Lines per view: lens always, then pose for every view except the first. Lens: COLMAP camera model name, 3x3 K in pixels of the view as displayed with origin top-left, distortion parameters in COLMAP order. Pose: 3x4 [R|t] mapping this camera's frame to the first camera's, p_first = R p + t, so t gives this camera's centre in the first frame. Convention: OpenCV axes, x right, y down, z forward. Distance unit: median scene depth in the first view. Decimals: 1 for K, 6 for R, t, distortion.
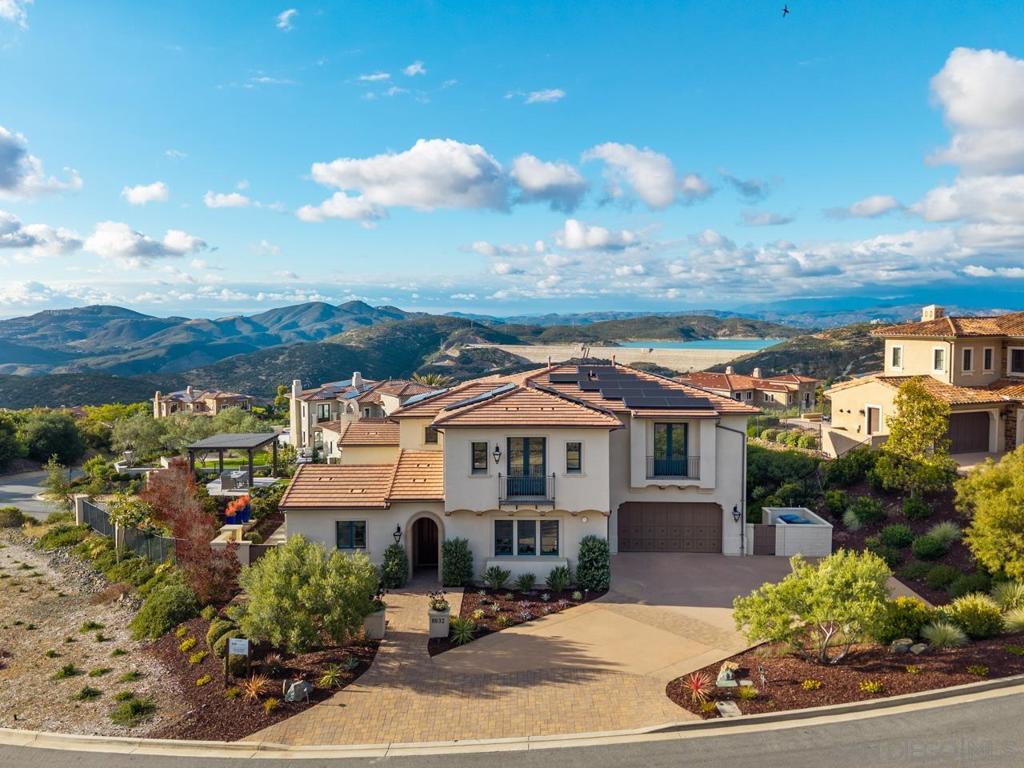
lens RADIAL K [[805.9, 0, 509.0], [0, 805.9, 359.9], [0, 0, 1]] dist [0.040174, -0.046455]
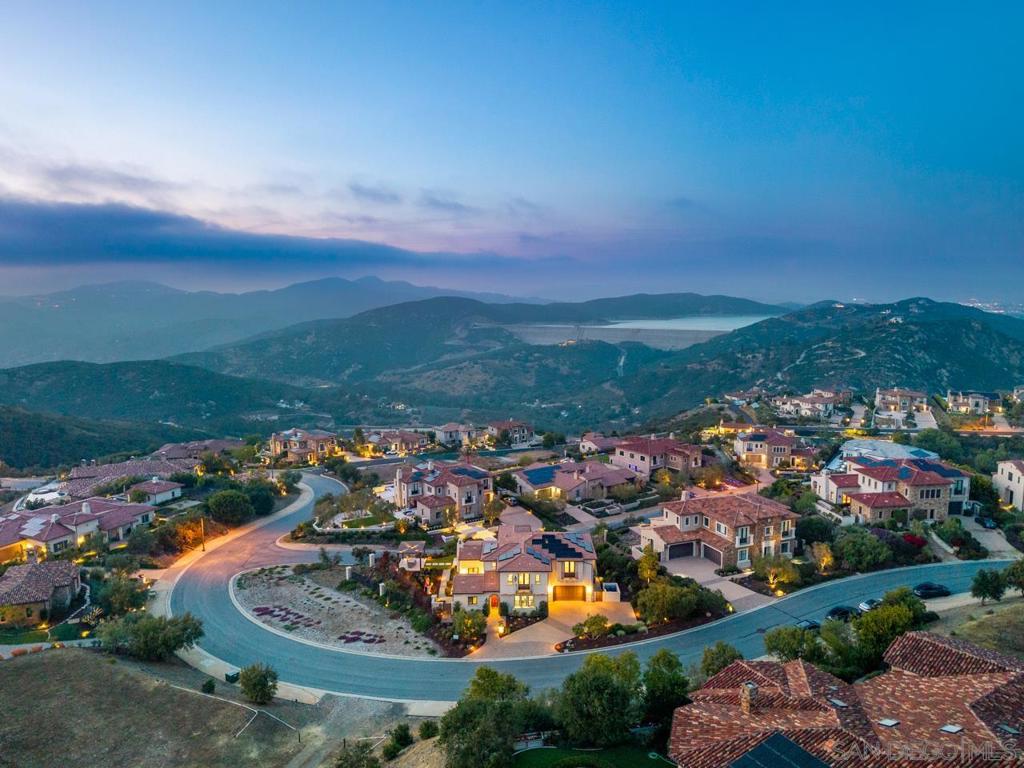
lens RADIAL K [[747.3, 0, 524.5], [0, 747.3, 383.9], [0, 0, 1]] dist [0.059666, -0.086915]
pose [[0.999861, -0.002123, 0.016516, -0.026480], [0.000792, 0.996780, 0.080180, -0.952971], [-0.016633, -0.080156, 0.996644, -2.096907]]
